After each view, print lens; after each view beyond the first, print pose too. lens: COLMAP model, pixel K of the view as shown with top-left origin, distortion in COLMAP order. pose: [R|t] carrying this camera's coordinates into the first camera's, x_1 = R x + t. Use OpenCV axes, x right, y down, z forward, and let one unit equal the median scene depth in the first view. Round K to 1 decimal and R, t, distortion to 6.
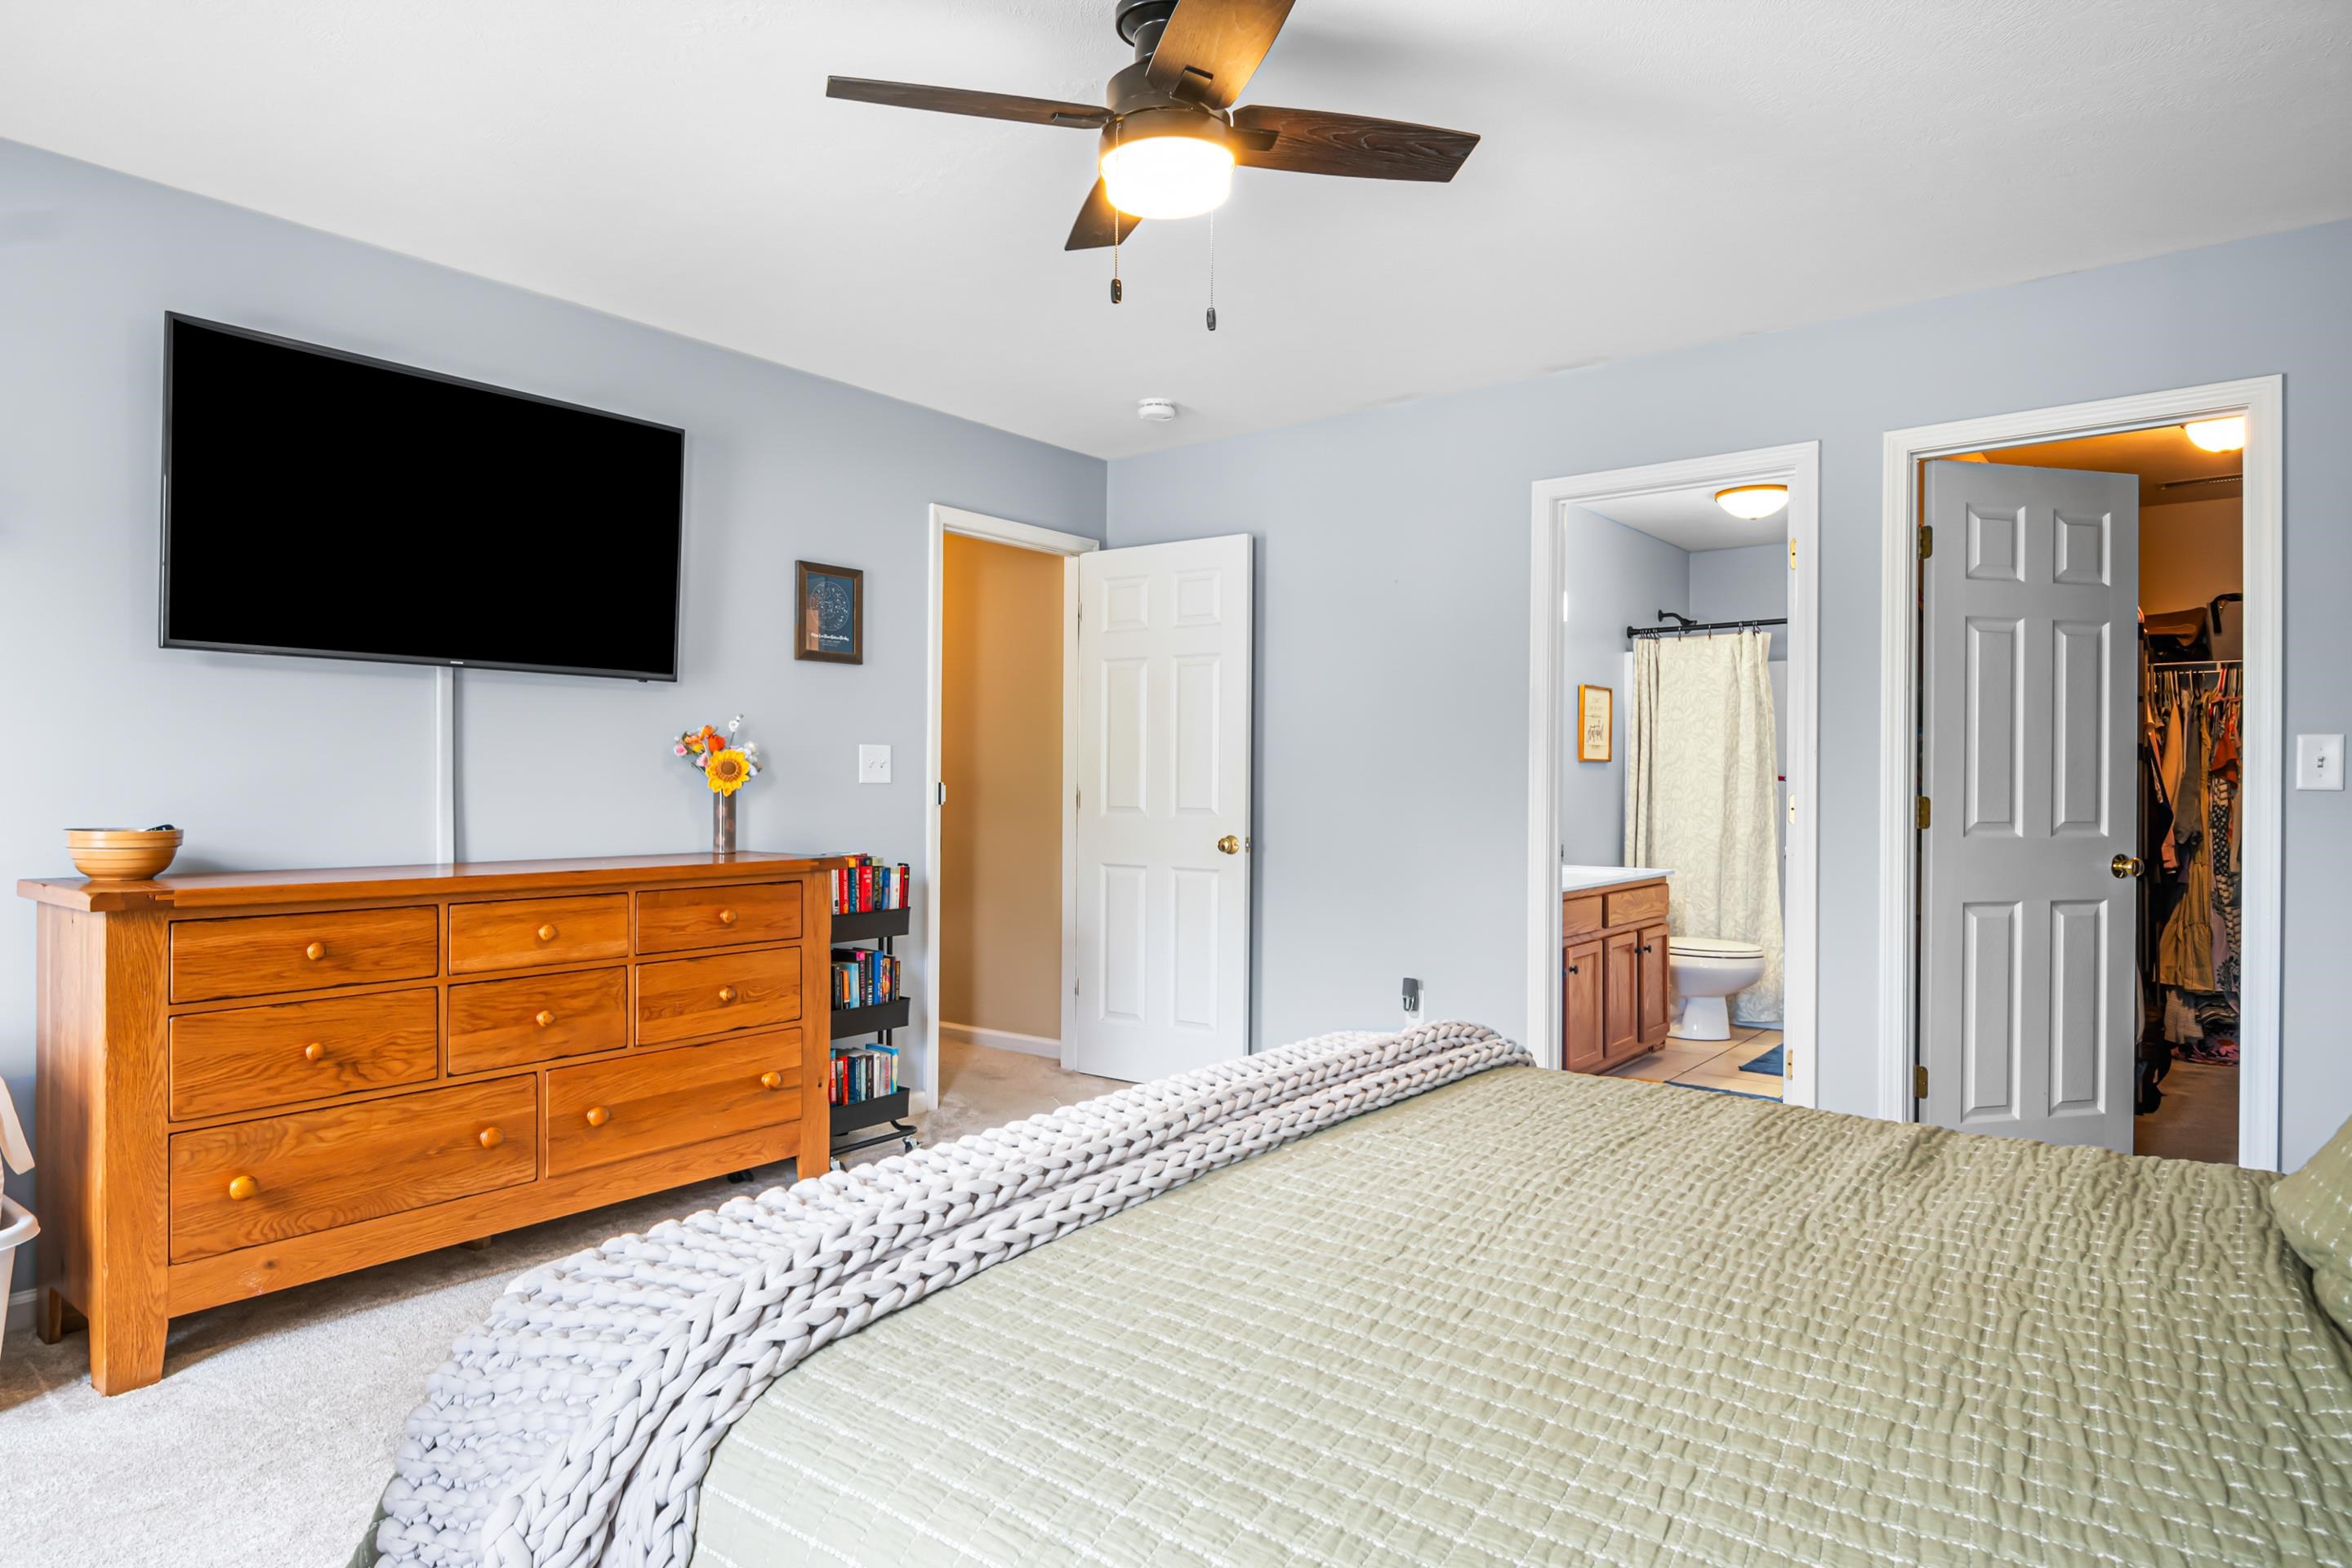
lens RADIAL K [[1333.5, 0, 1132.3], [0, 1333.5, 784.1], [0, 0, 1]] dist [-0.003700, -0.003214]
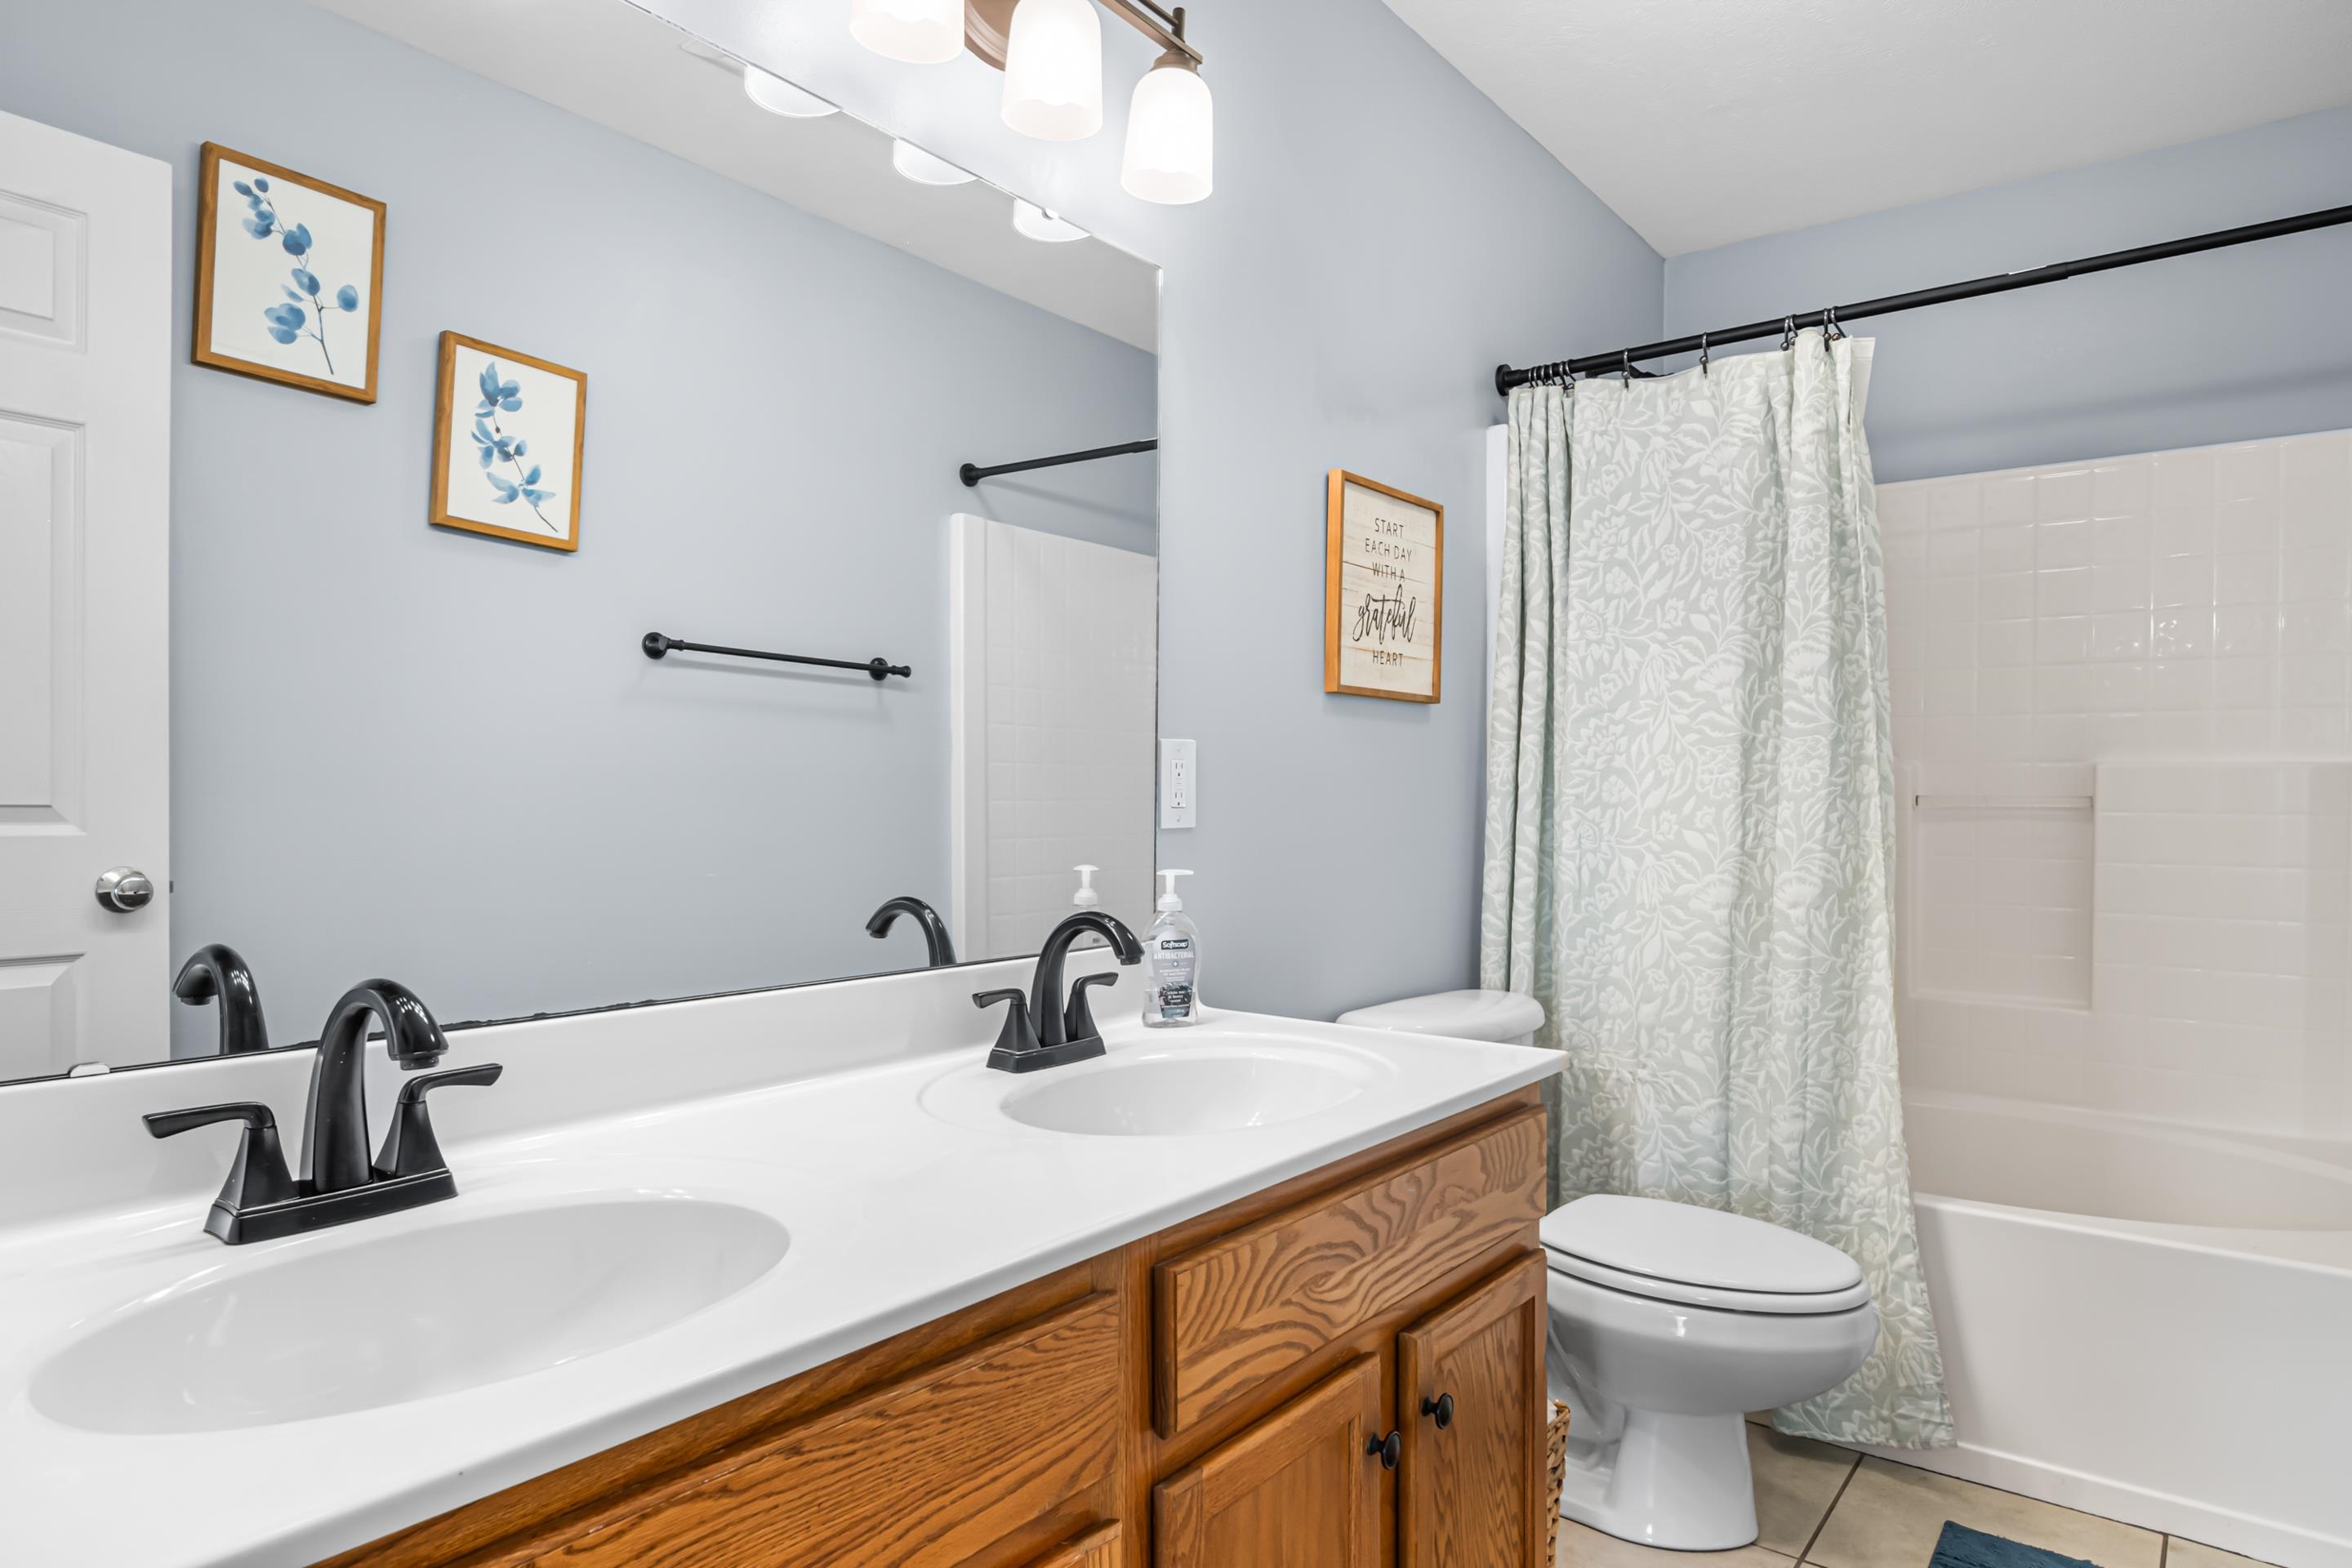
lens RADIAL K [[1355.7, 0, 1138.4], [0, 1355.7, 778.1], [0, 0, 1]] dist [-0.000224, -0.003177]
pose [[0.999972, 0.007506, 0.000028, 0.278246], [-0.007505, 0.999962, -0.004482, 0.006943], [-0.000061, 0.004482, 0.999990, 0.626821]]
